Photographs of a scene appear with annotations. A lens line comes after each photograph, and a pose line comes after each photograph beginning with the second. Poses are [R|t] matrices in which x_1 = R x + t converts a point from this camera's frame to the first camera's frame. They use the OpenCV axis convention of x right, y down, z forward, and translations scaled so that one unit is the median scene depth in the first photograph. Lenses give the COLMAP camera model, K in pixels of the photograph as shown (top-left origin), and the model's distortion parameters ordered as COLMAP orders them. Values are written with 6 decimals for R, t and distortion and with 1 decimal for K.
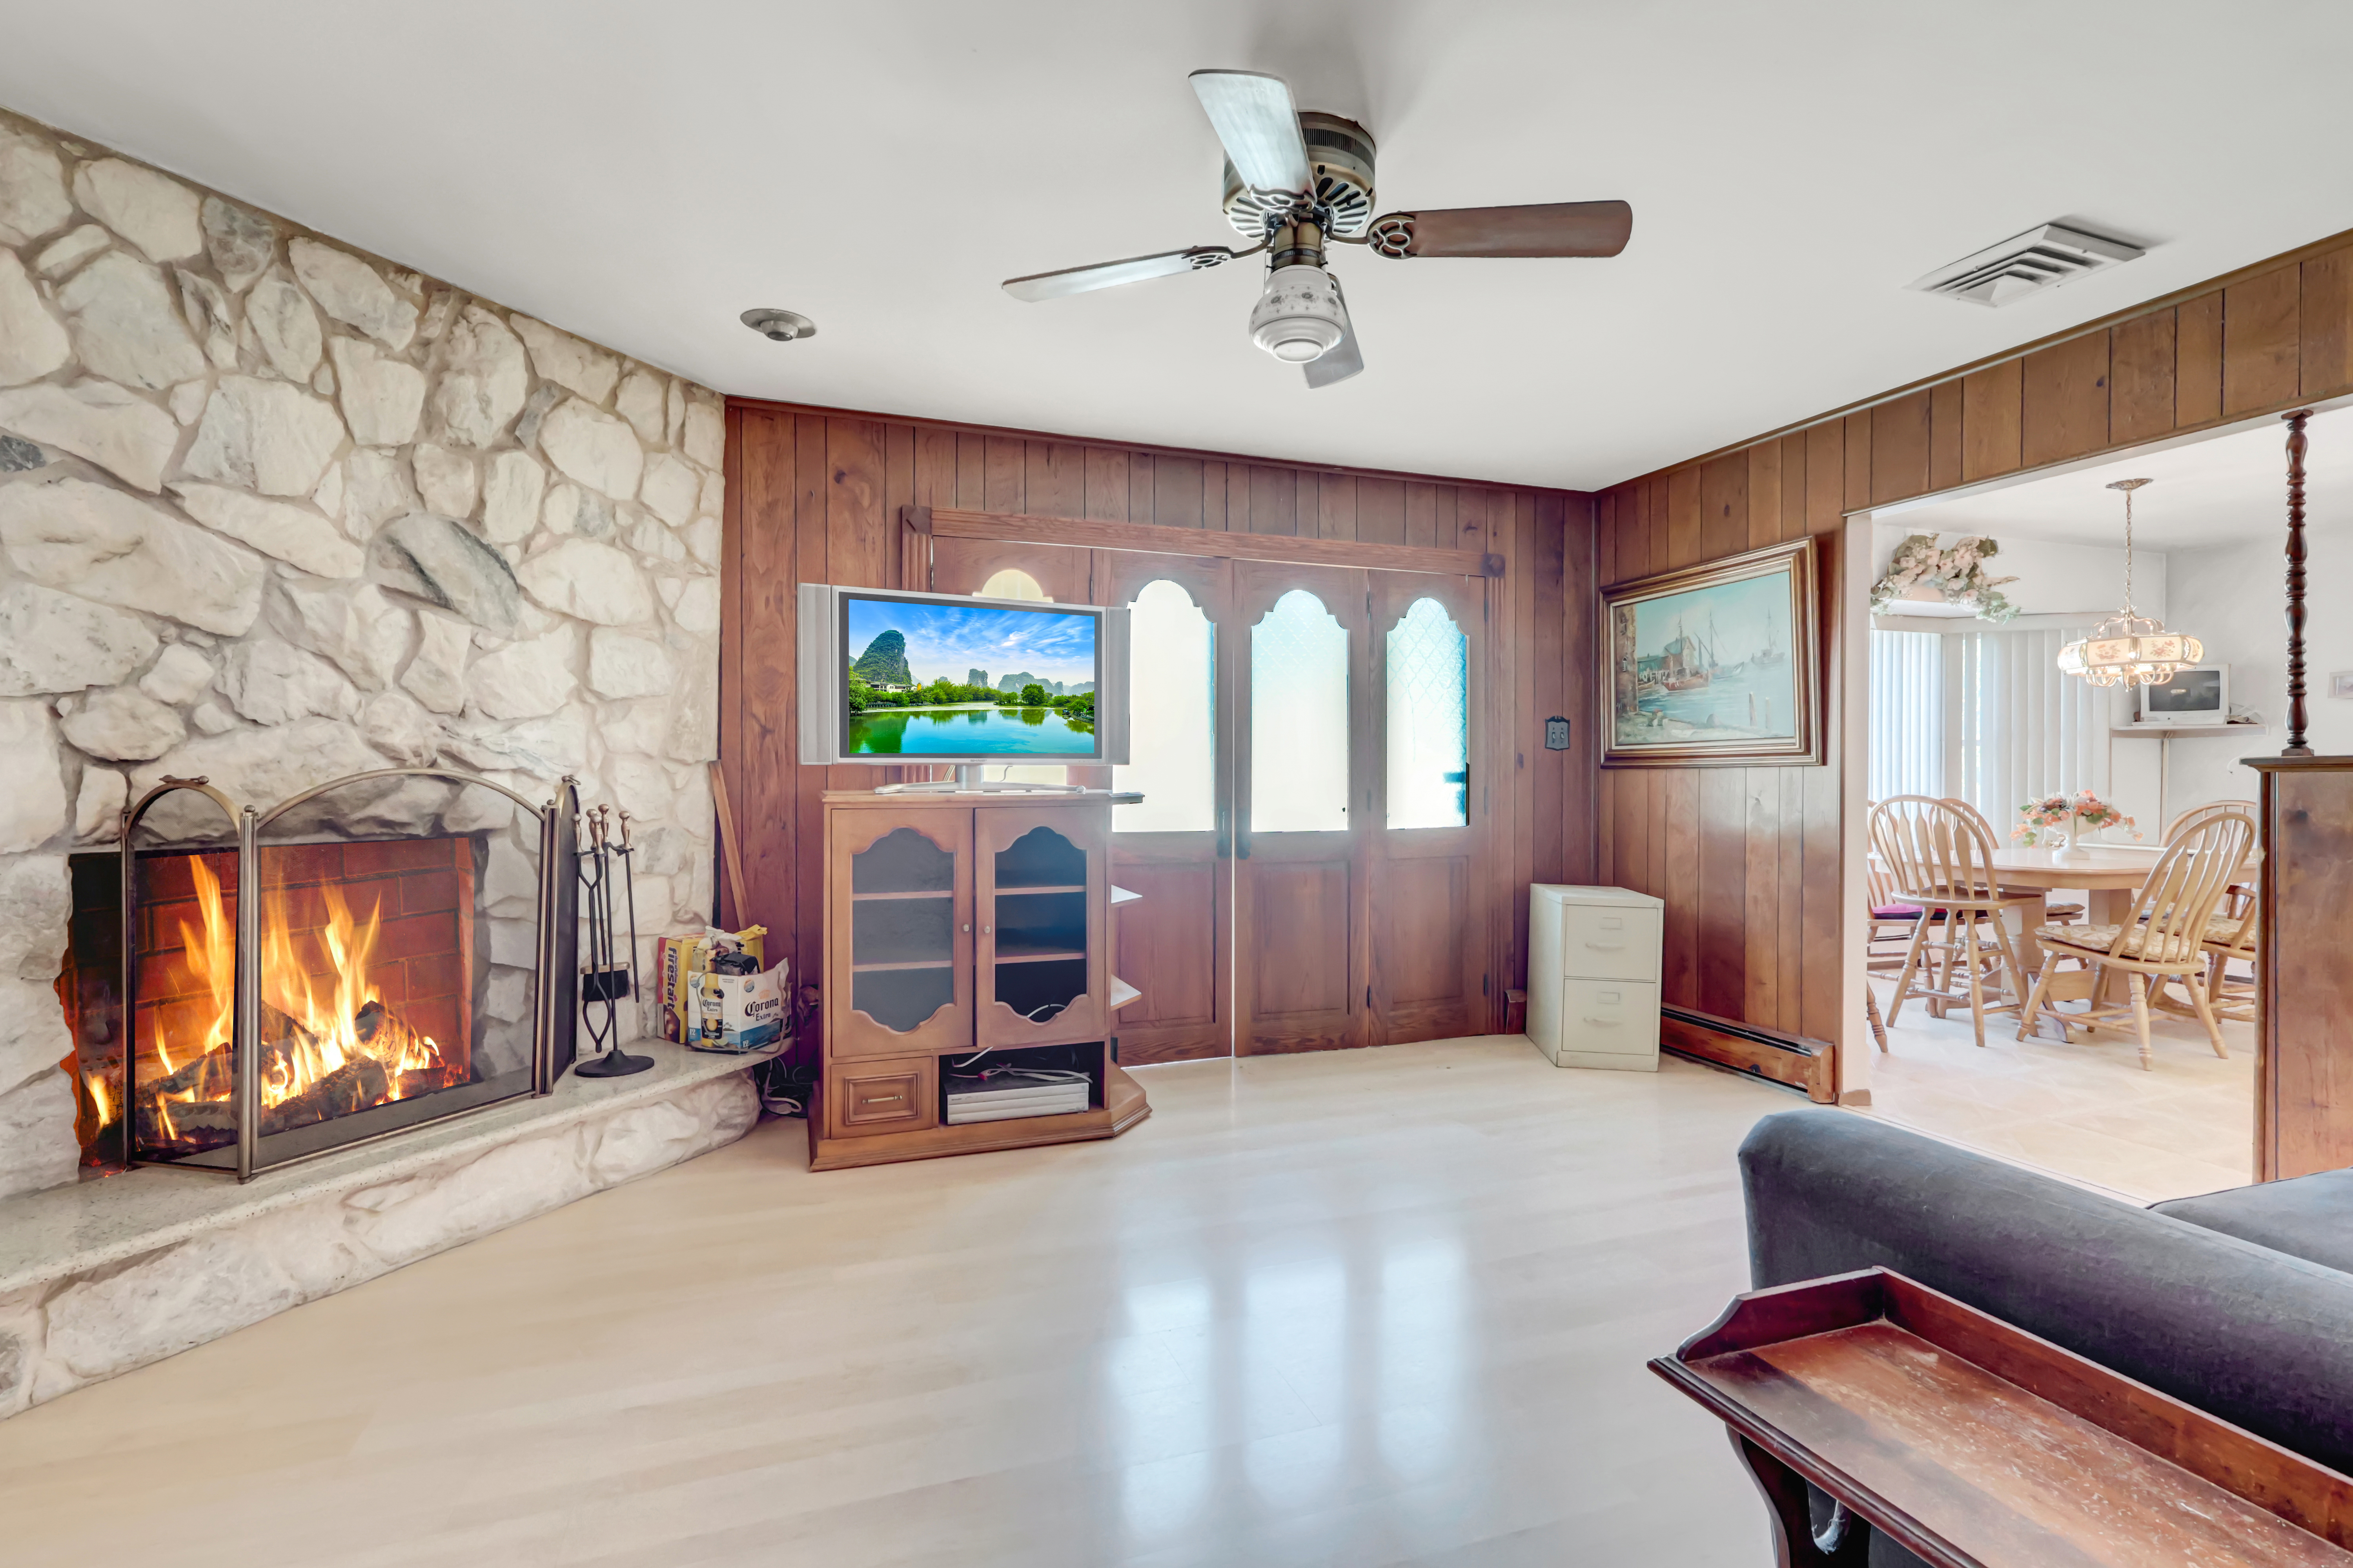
lens RADIAL K [[1095.0, 0, 1172.0], [0, 1095.0, 783.6], [0, 0, 1]] dist [0.002409, -0.001400]
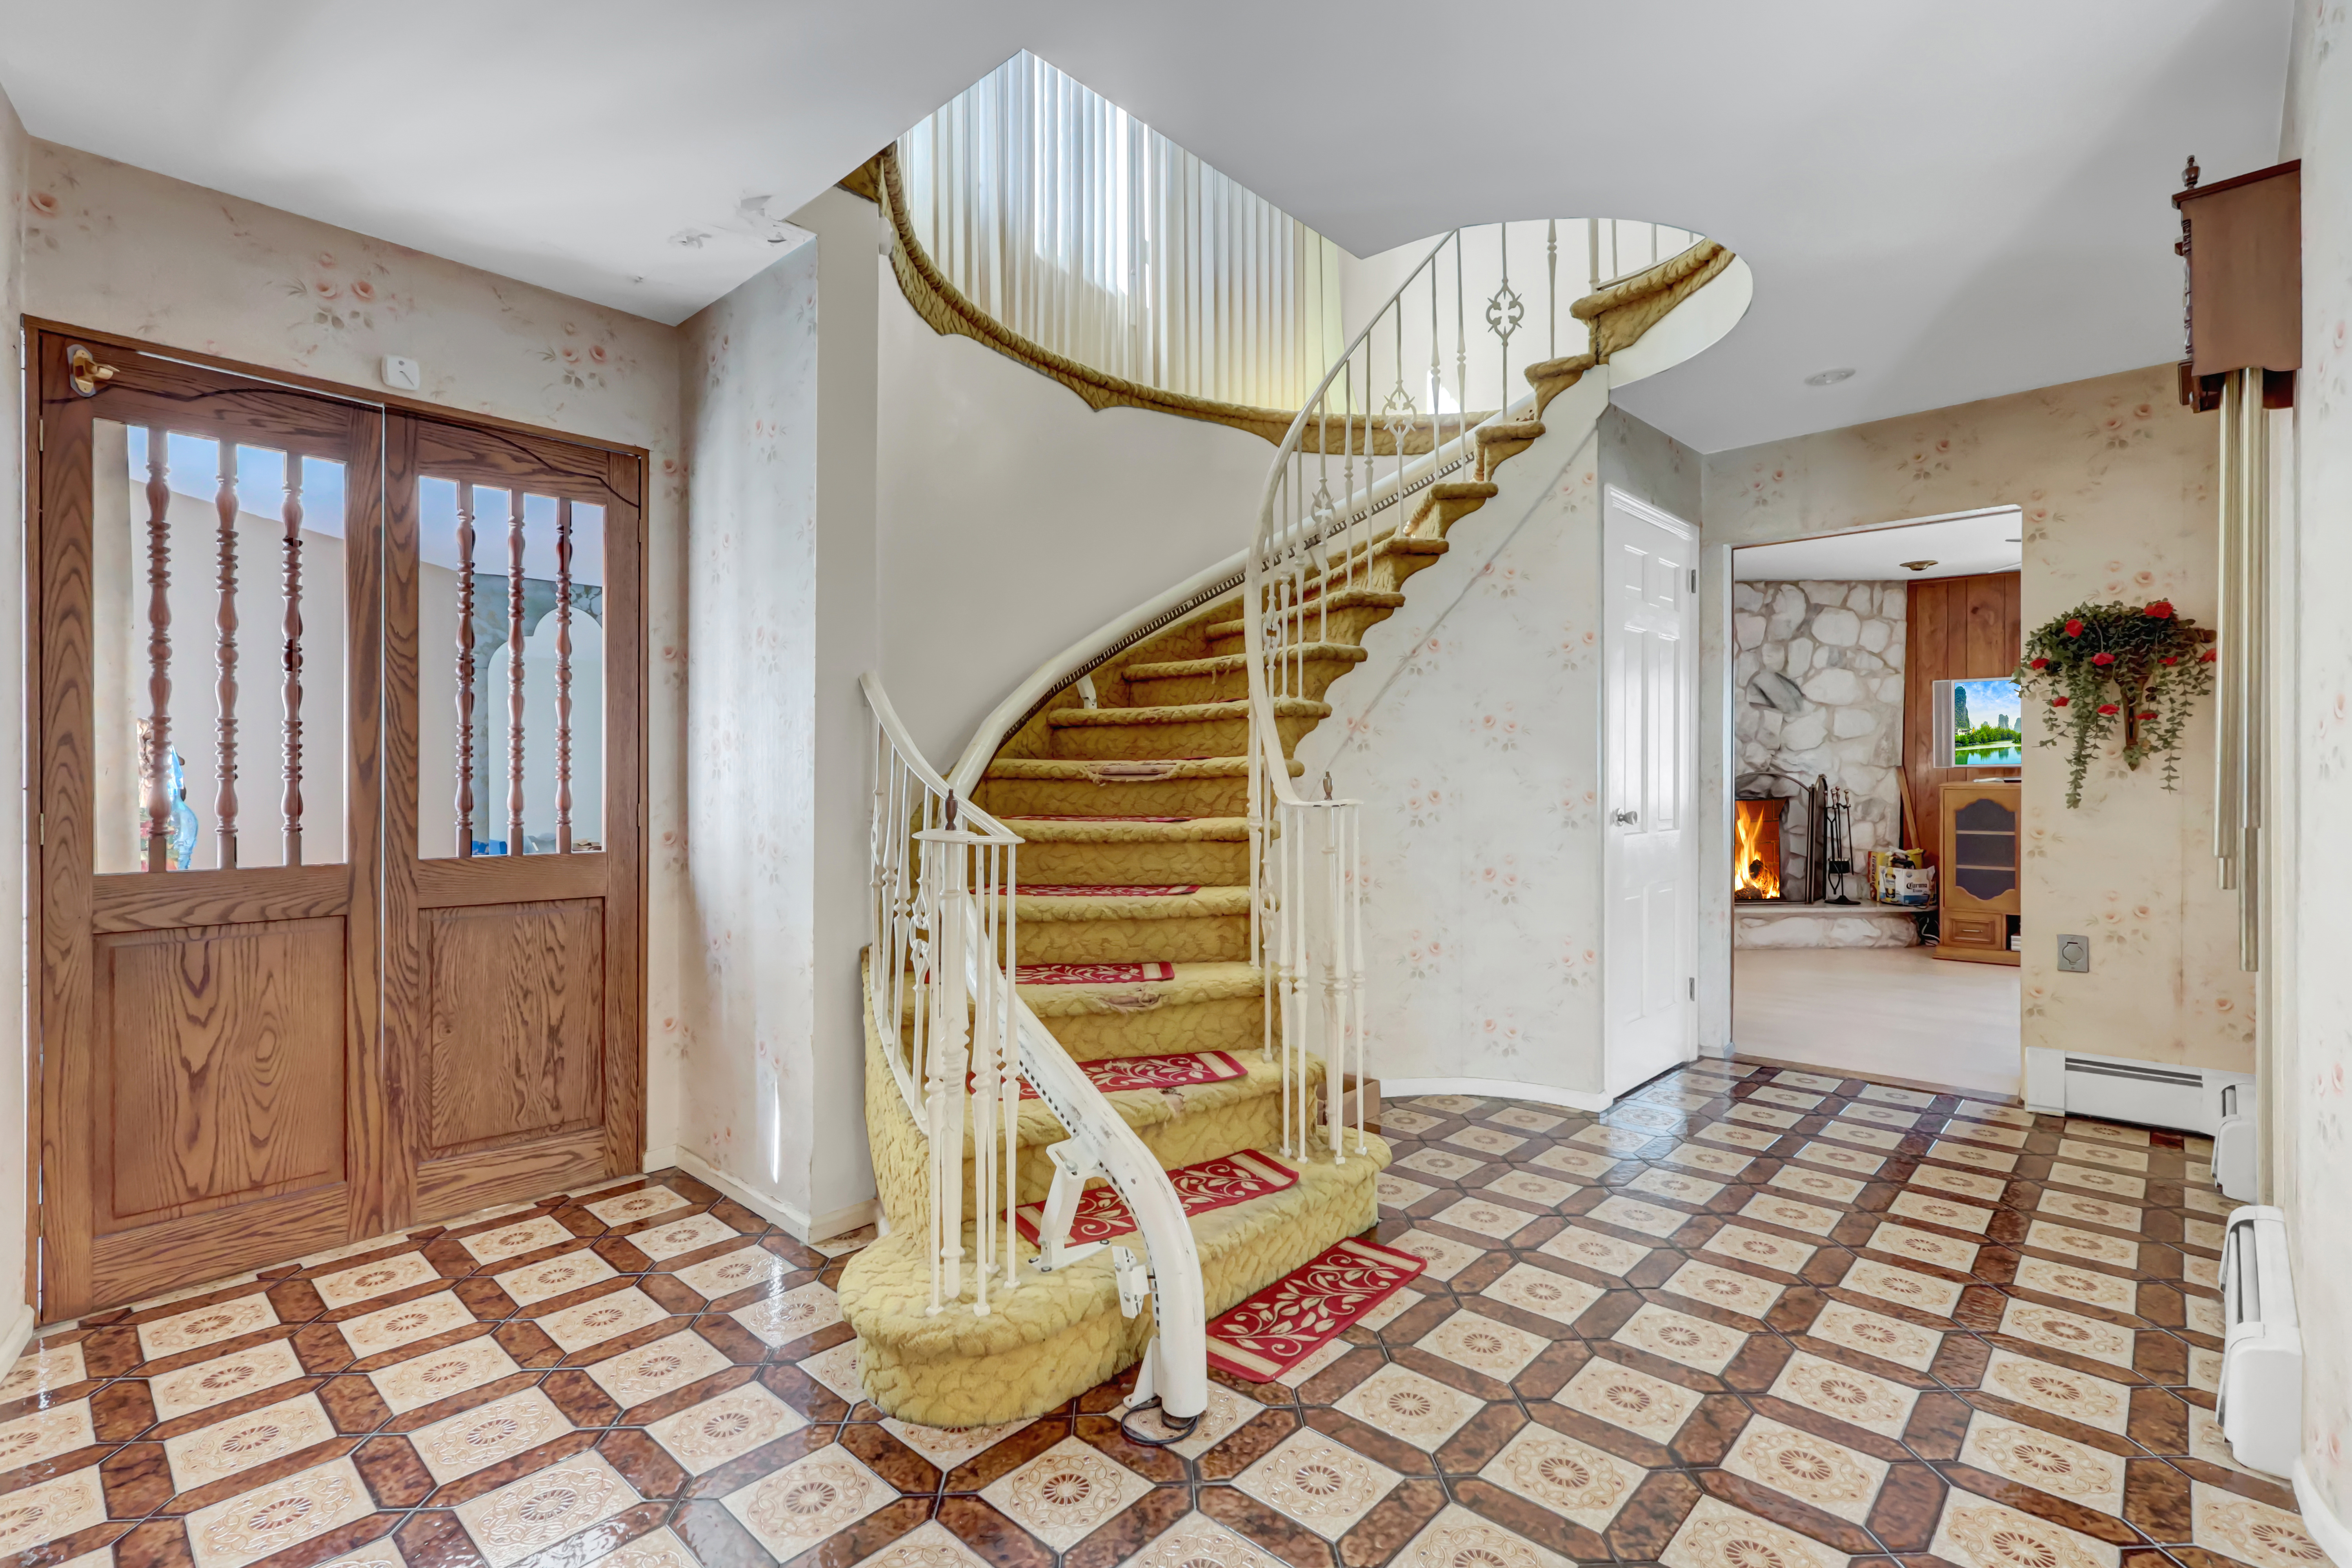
lens RADIAL K [[1094.7, 0, 1188.2], [0, 1094.7, 777.6], [0, 0, 1]] dist [0.002409, -0.001400]
pose [[0.479662, 0.003411, -0.877447, 0.810005], [-0.000513, 0.999993, 0.003607, -0.007198], [0.877453, -0.001280, 0.479660, -1.242755]]
